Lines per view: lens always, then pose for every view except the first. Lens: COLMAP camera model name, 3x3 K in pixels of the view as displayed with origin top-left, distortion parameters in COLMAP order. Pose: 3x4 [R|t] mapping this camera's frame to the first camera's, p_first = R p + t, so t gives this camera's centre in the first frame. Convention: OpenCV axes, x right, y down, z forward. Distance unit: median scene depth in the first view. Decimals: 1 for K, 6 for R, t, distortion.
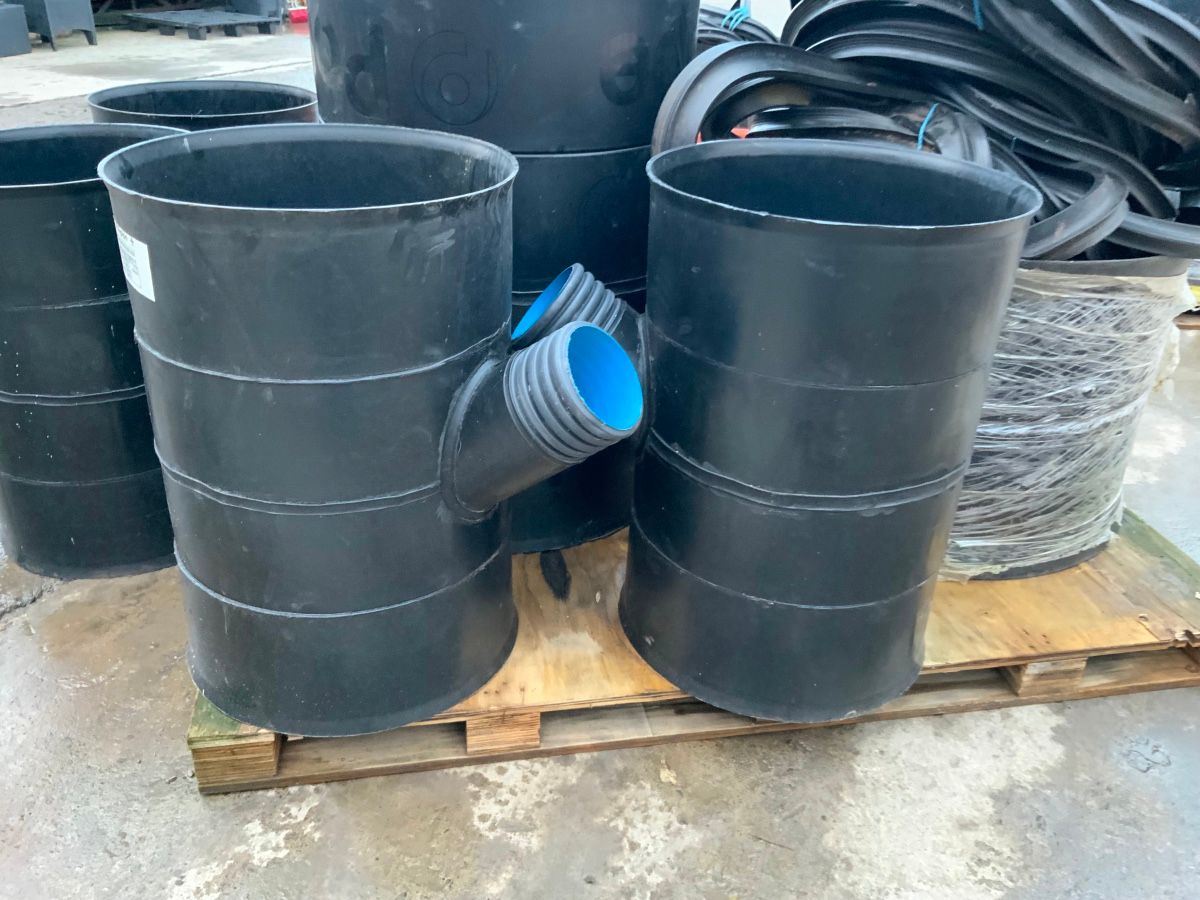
lens RADIAL K [[1002.0, 0, 600.0], [0, 1002.0, 450.0], [0, 0, 1]] dist [0.100327, -0.204299]
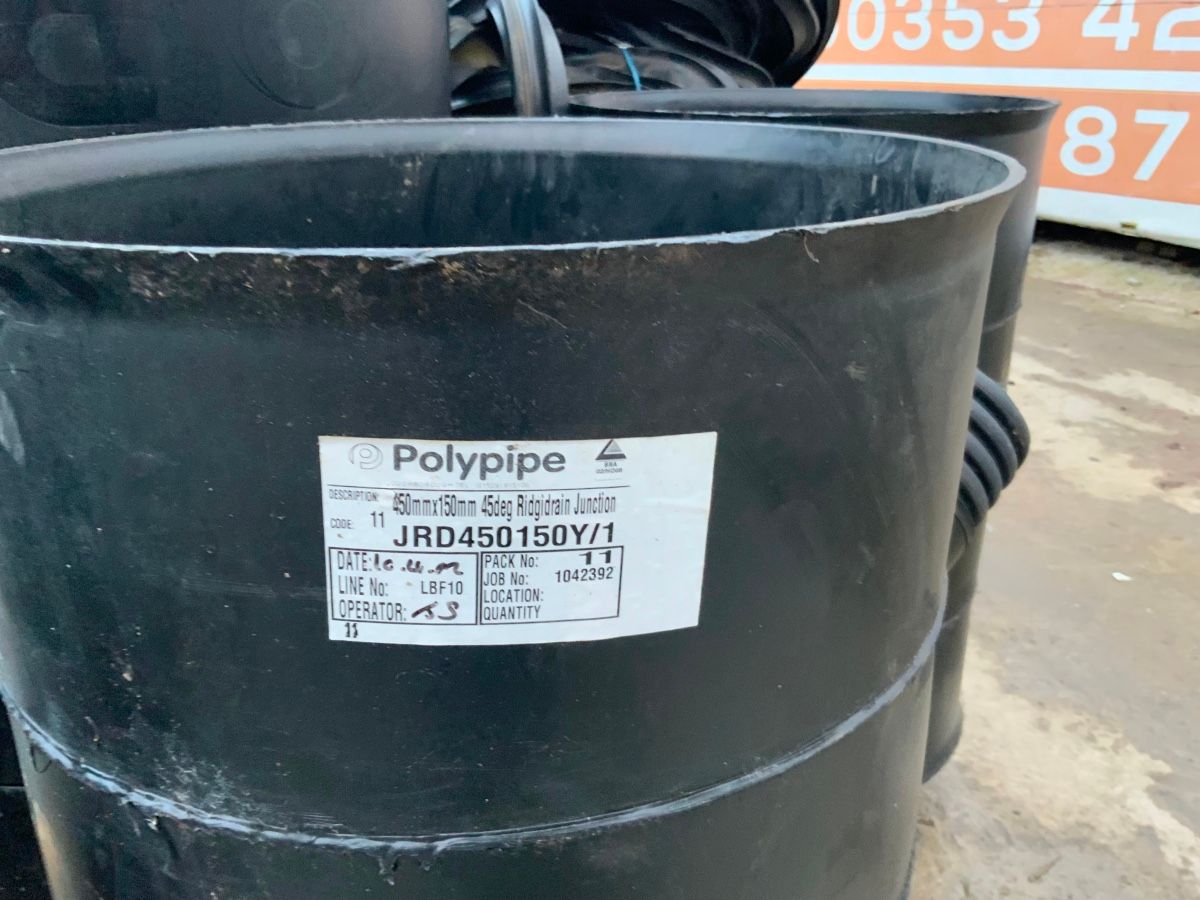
lens RADIAL K [[1002.0, 0, 600.0], [0, 1002.0, 450.0], [0, 0, 1]] dist [0.100327, -0.204299]
pose [[0.485470, -0.364017, 0.794865, -0.516237], [0.425192, 0.892730, 0.149147, -0.191189], [-0.763892, 0.265564, 0.588171, 0.657855]]
